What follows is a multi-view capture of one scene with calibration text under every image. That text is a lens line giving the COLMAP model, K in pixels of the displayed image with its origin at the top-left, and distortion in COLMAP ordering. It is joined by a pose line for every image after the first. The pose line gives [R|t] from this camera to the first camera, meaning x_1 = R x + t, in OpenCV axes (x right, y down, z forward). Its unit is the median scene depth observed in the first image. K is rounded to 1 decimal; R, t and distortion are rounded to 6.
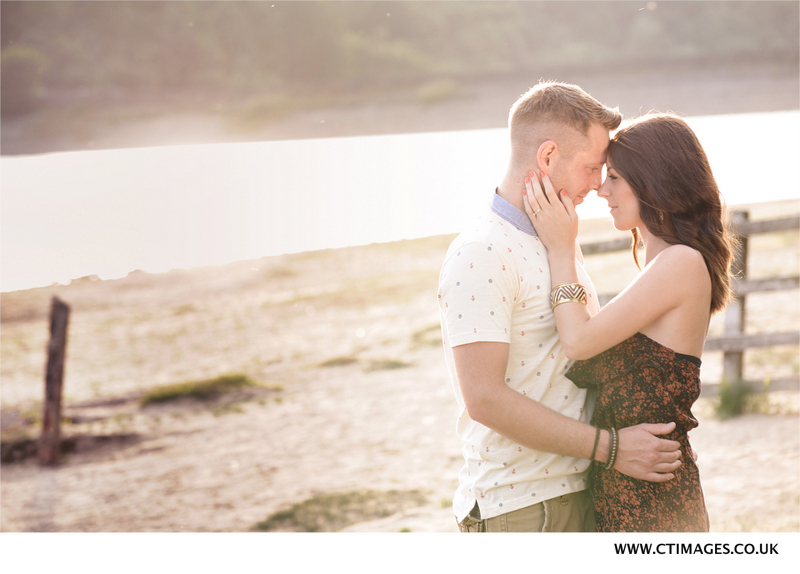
lens RADIAL K [[2855.6, 0, 406.0], [0, 2855.6, 289.9], [0, 0, 1]] dist [0.703743, 0.000000]
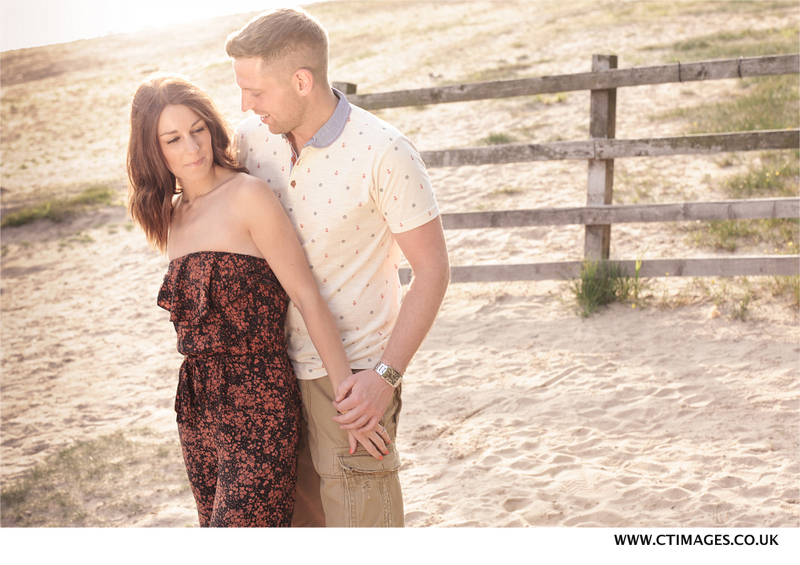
lens RADIAL K [[1812.6, 0, 401.0], [0, 1812.6, 282.5], [0, 0, 1]] dist [-0.228258, 0.000000]
pose [[0.999706, -0.011909, 0.021112, 0.037877], [0.008730, 0.989431, 0.144739, -0.032937], [-0.022612, -0.144512, 0.989245, 0.404927]]
